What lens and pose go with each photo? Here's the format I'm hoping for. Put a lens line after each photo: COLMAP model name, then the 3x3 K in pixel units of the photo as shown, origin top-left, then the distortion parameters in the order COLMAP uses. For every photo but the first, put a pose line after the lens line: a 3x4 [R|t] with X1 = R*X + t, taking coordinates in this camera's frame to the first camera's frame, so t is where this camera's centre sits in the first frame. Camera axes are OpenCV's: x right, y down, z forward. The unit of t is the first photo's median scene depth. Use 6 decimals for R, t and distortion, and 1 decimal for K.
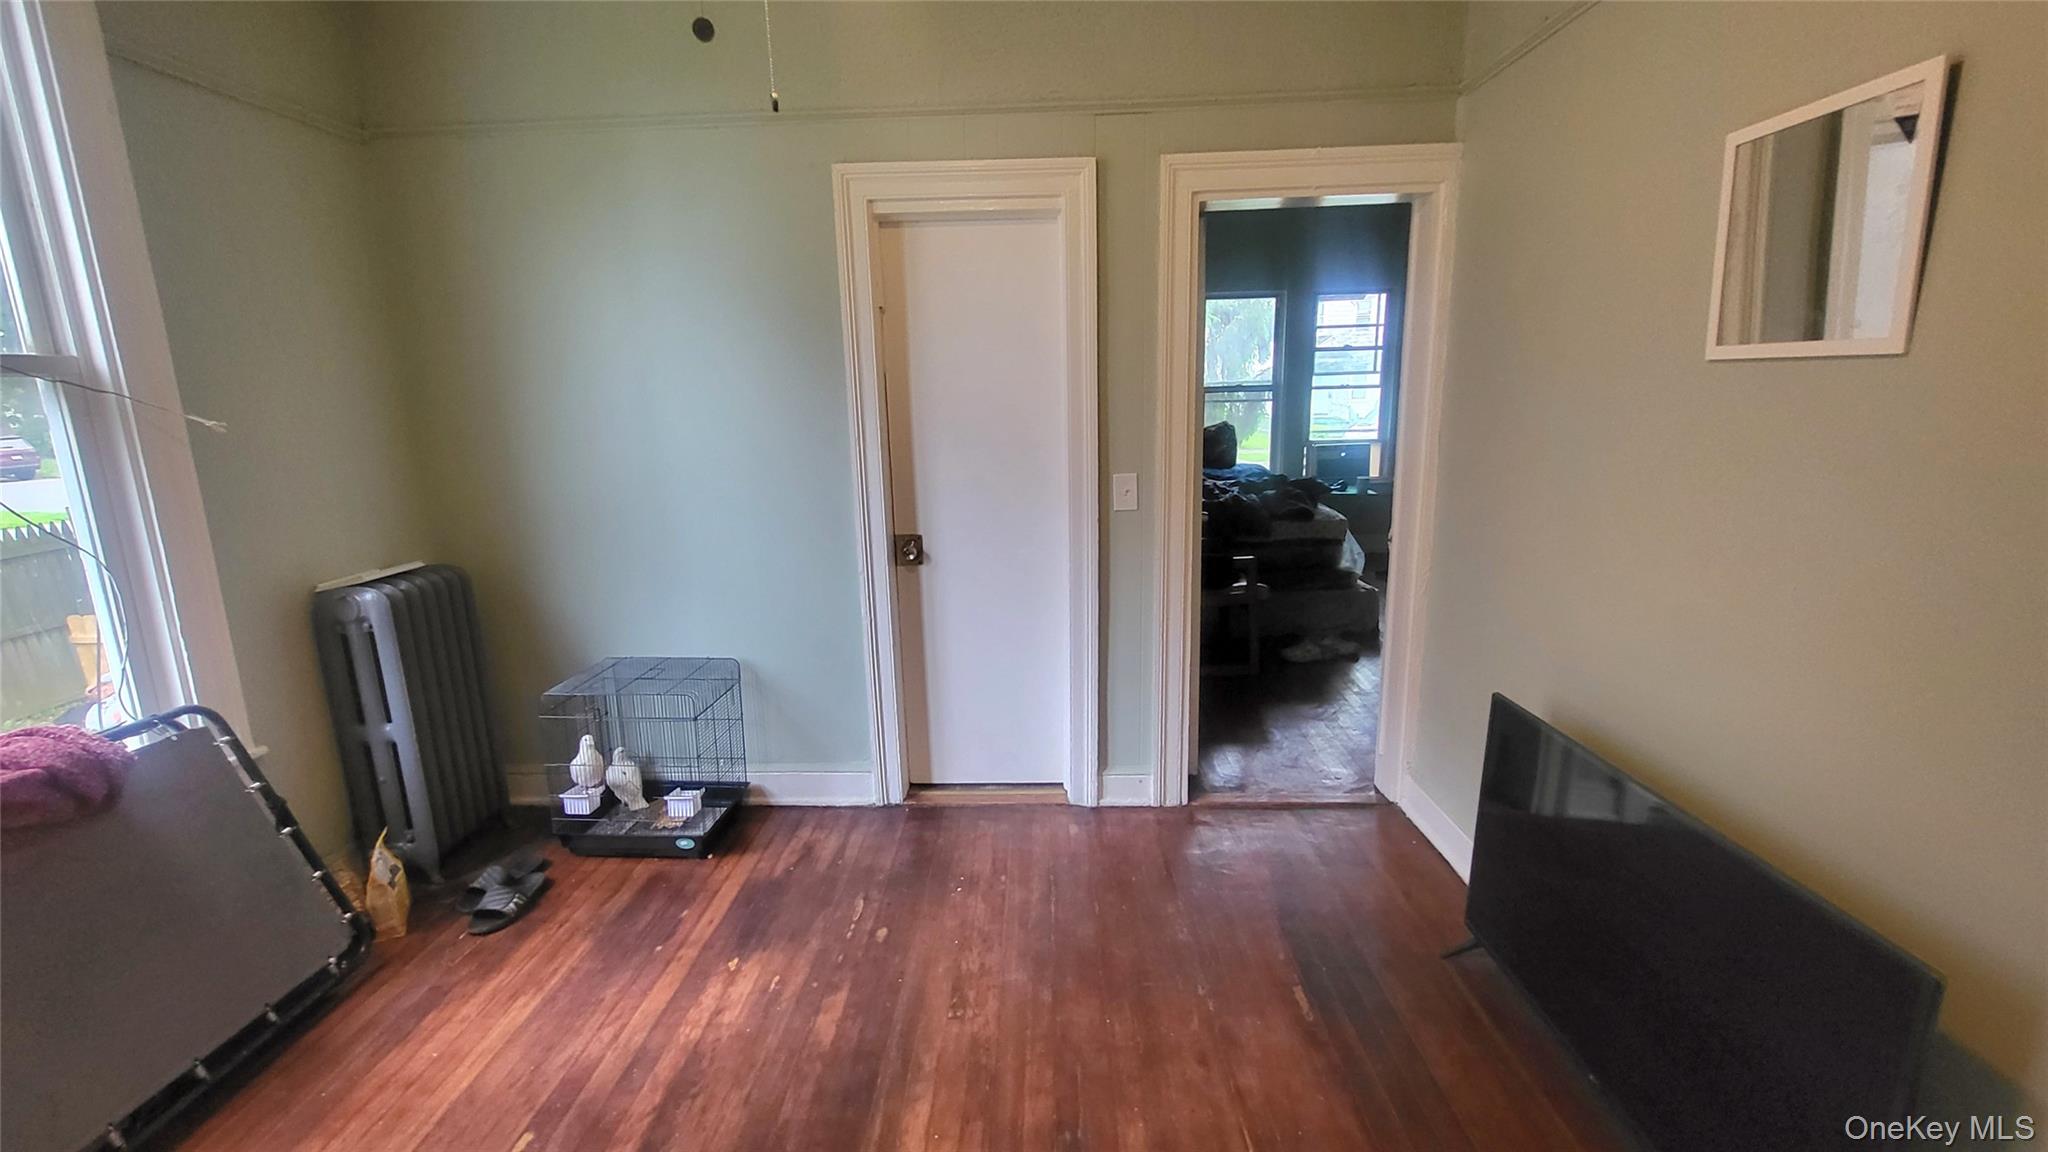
lens RADIAL K [[809.0, 0, 1027.7], [0, 809.0, 565.9], [0, 0, 1]] dist [0.000038, 0.000117]
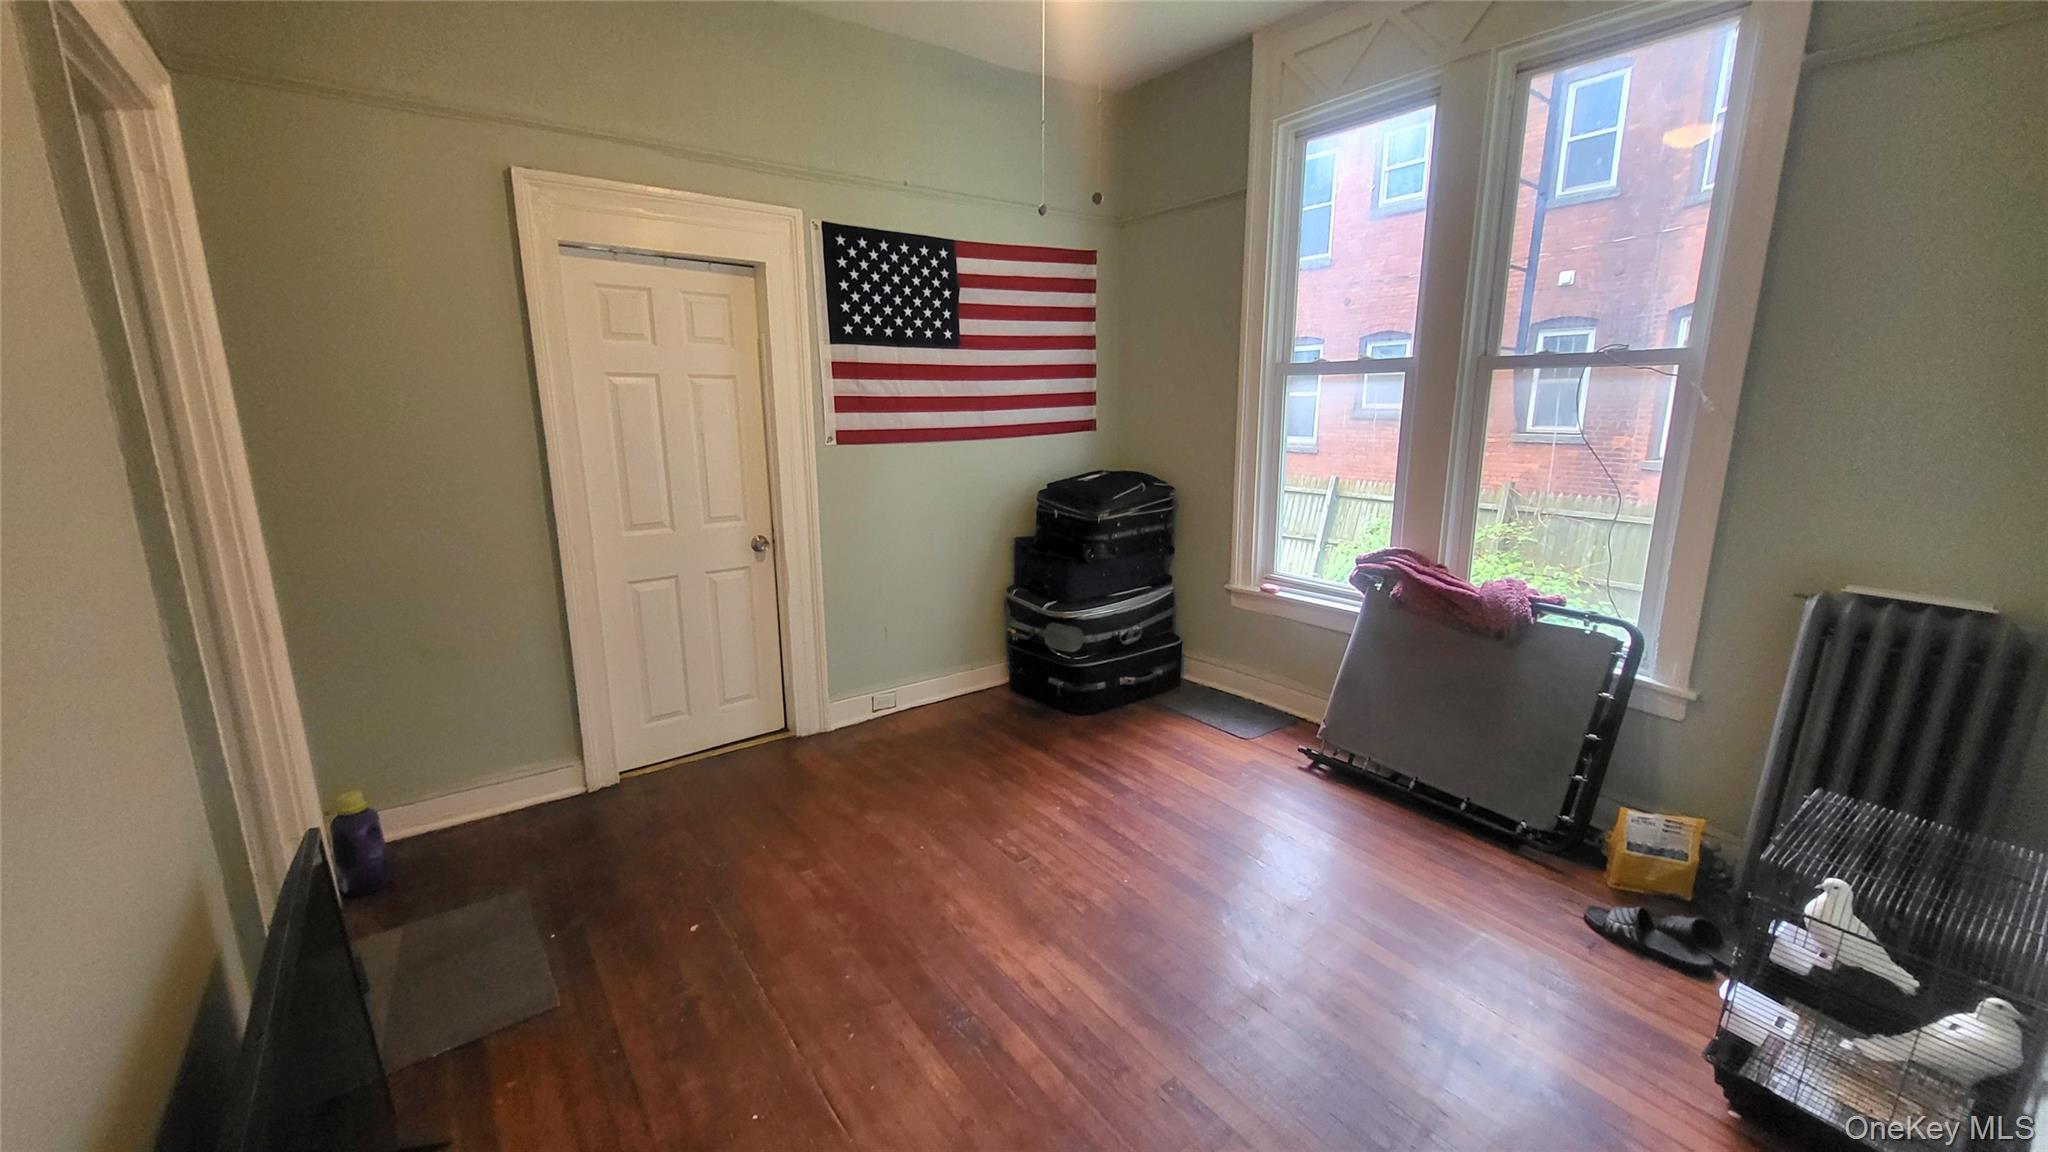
lens RADIAL K [[809.0, 0, 1023.5], [0, 809.0, 576.1], [0, 0, 1]] dist [0.000038, 0.000117]
pose [[-0.775054, 0.157777, -0.611880, 0.547406], [-0.116188, 0.916233, 0.383429, -0.312558], [0.621121, 0.368272, -0.691798, 1.438125]]
